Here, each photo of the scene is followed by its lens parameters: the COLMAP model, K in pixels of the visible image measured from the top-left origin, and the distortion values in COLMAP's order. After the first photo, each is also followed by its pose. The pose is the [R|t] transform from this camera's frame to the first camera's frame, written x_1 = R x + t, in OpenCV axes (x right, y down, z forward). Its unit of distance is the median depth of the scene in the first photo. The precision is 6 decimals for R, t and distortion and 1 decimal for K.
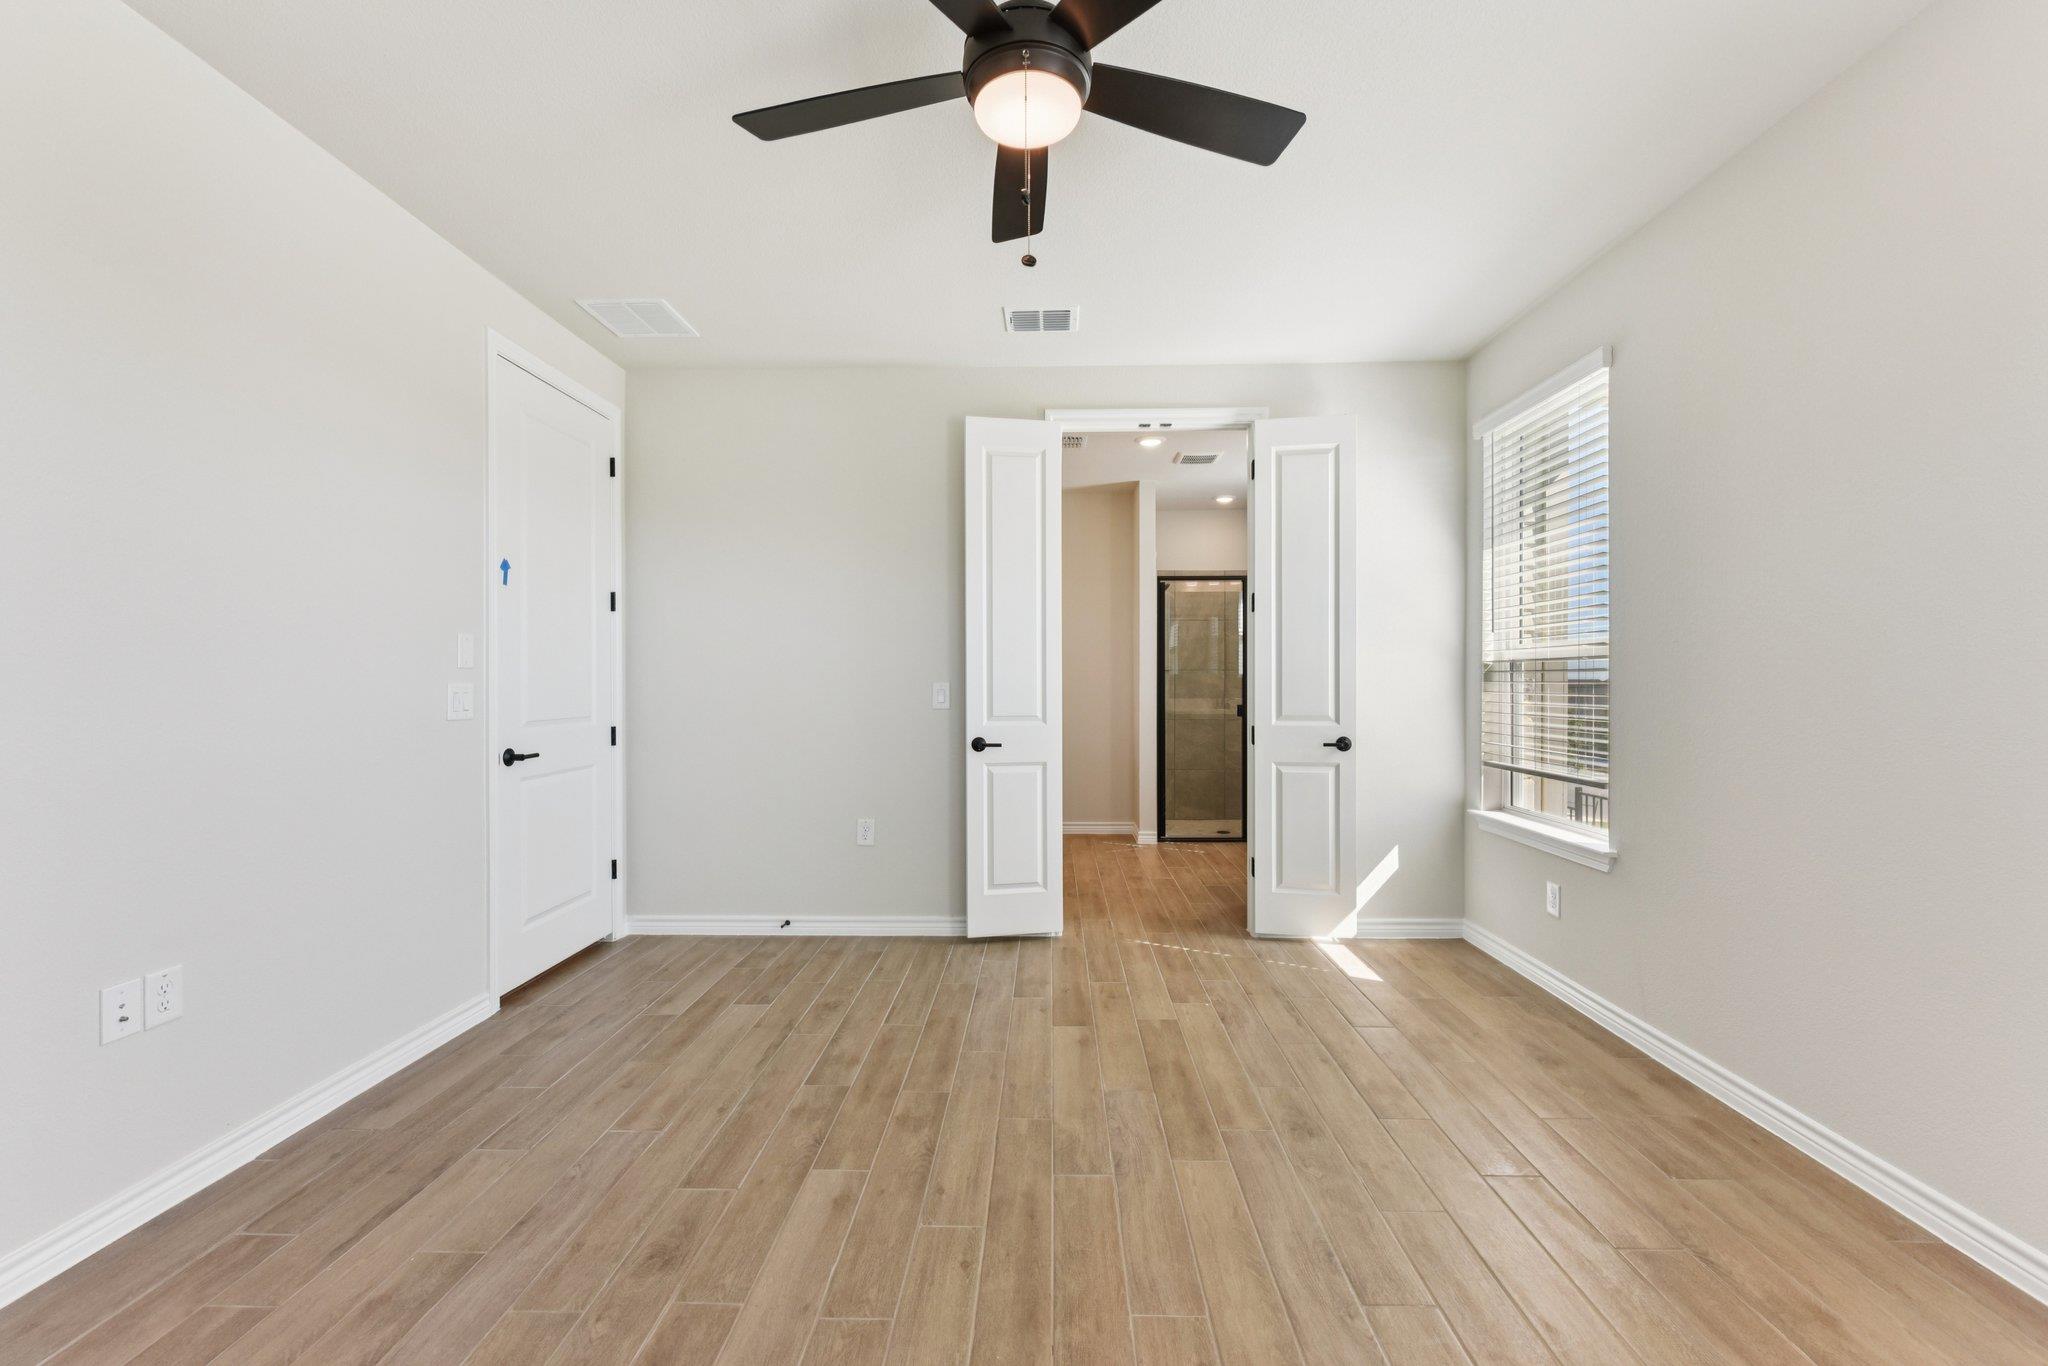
lens RADIAL K [[838.3, 0, 1033.2], [0, 838.3, 688.6], [0, 0, 1]] dist [-0.000167, -0.000207]
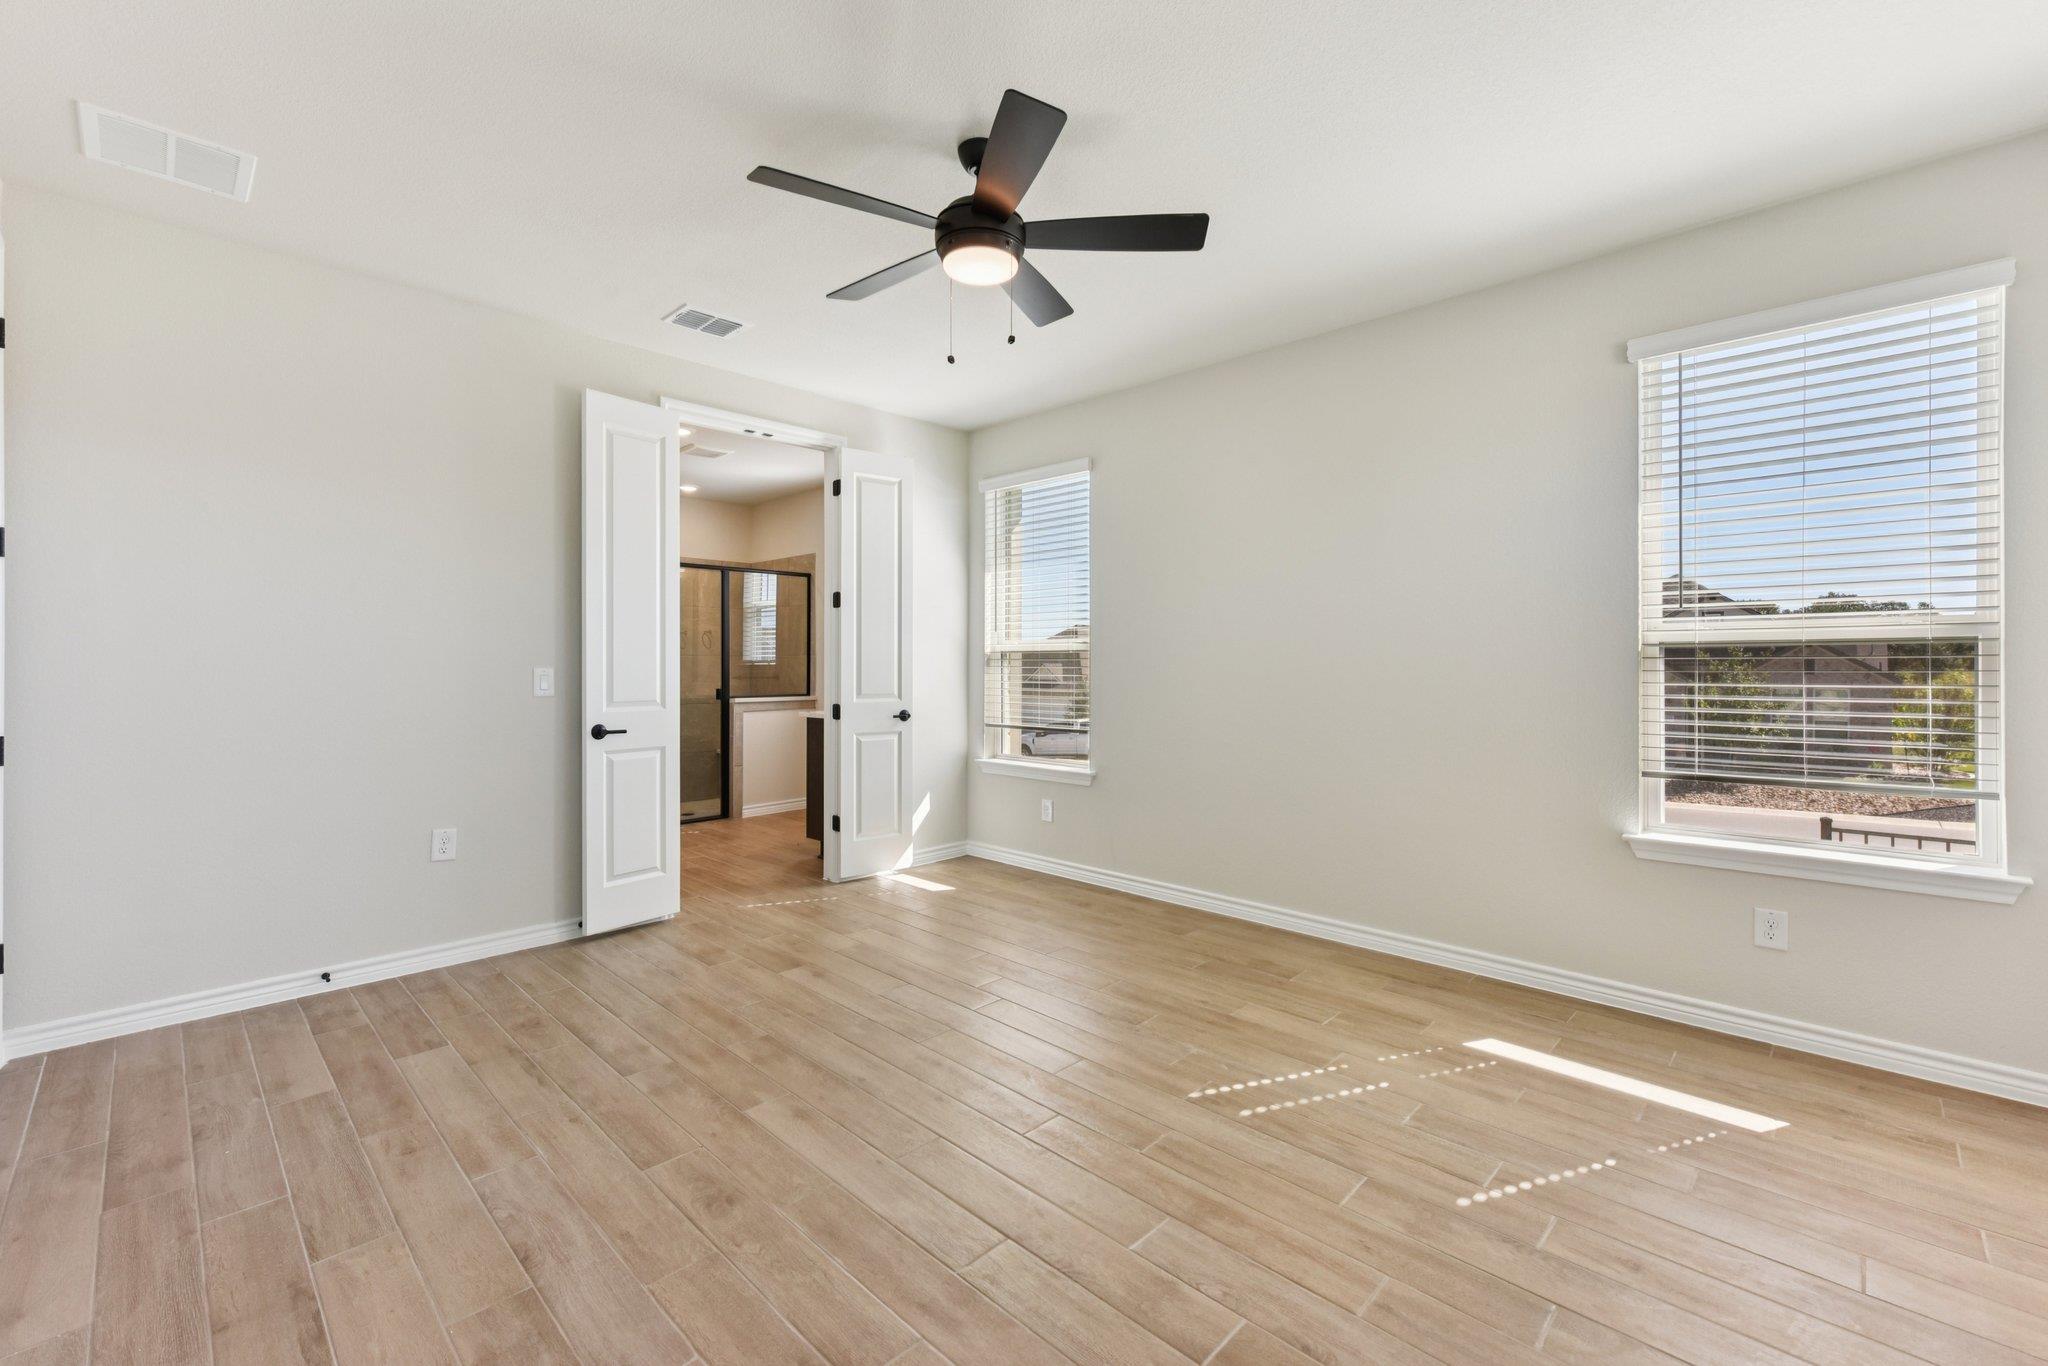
lens RADIAL K [[850.1, 0, 1027.3], [0, 850.1, 670.4], [0, 0, 1]] dist [0.001800, -0.000623]
pose [[0.682786, -0.002768, 0.730613, -0.524543], [0.005100, 0.999987, -0.000978, -0.000216], [-0.730600, 0.004394, 0.682791, -0.021372]]
